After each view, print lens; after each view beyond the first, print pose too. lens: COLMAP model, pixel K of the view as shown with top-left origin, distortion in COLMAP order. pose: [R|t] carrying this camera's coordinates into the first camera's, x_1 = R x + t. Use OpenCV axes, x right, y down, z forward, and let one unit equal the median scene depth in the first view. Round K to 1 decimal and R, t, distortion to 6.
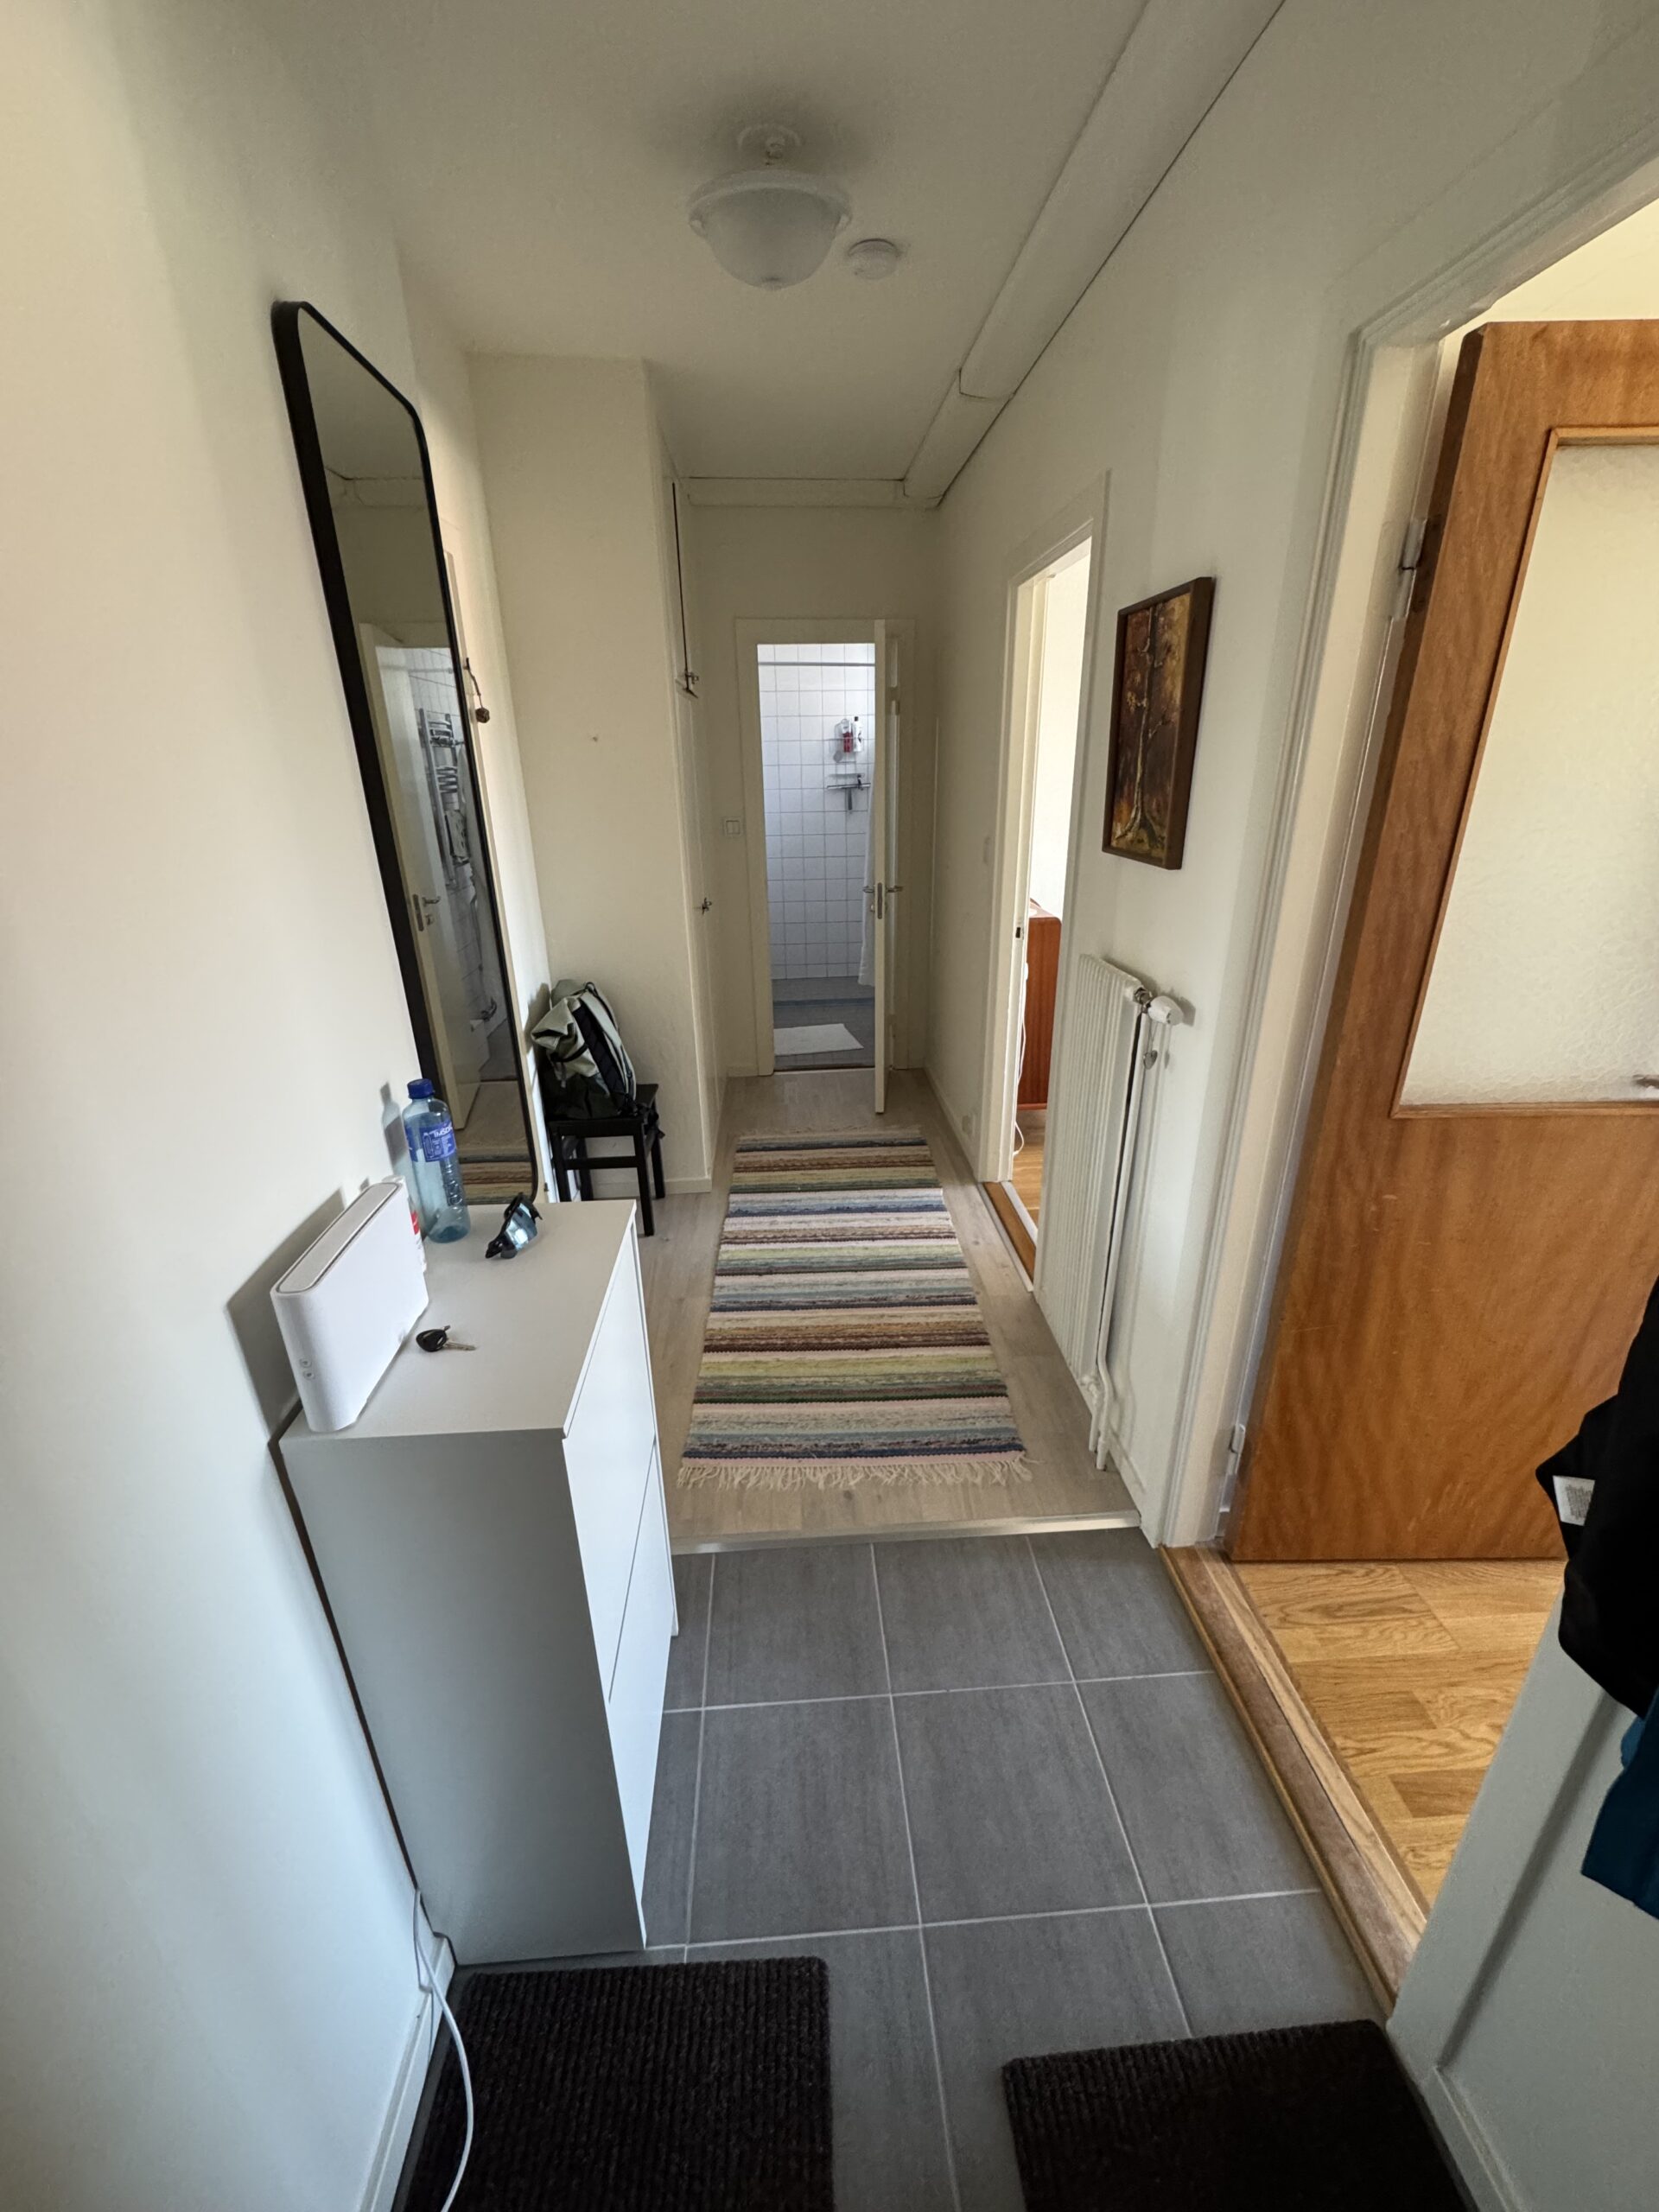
lens RADIAL K [[891.0, 0, 827.9], [0, 891.0, 1104.9], [0, 0, 1]] dist [0.000598, 0.000010]
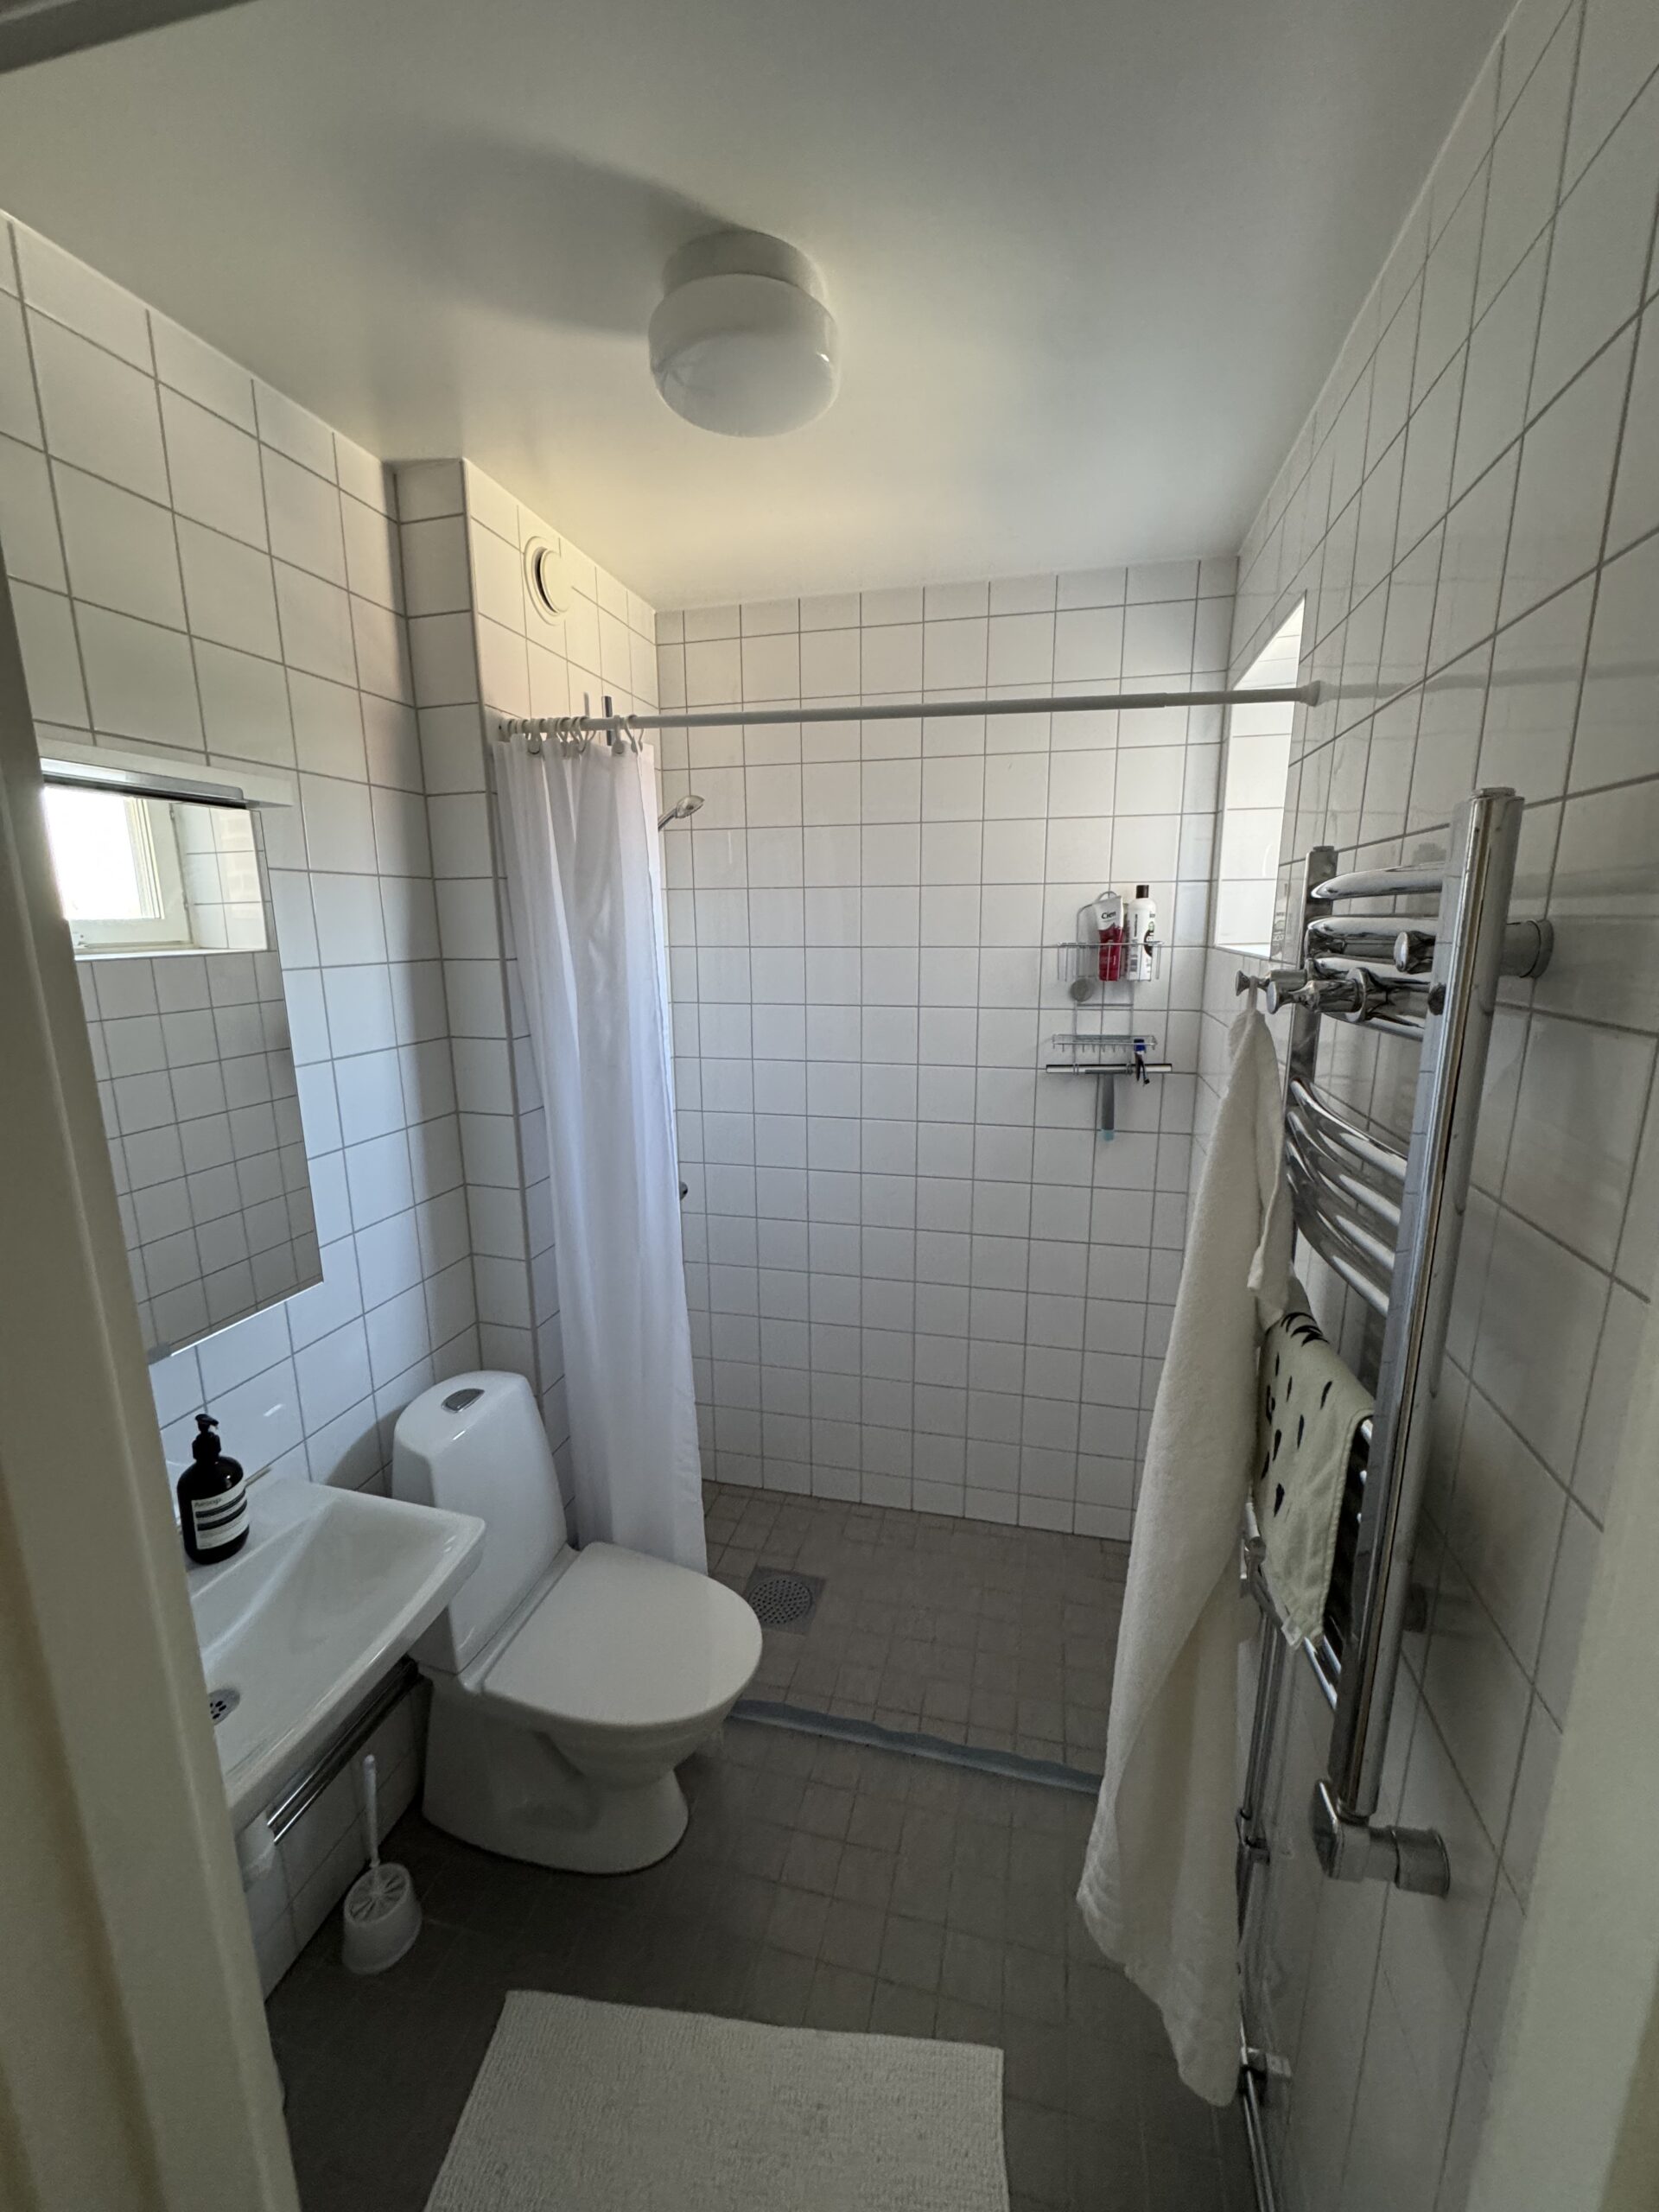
lens RADIAL K [[891.0, 0, 831.4], [0, 891.0, 1108.9], [0, 0, 1]] dist [0.000598, 0.000010]
pose [[0.955517, 0.063633, -0.287990, 0.021297], [-0.111788, 0.981730, -0.153981, -0.274414], [0.272930, 0.179326, 0.945173, 0.634234]]
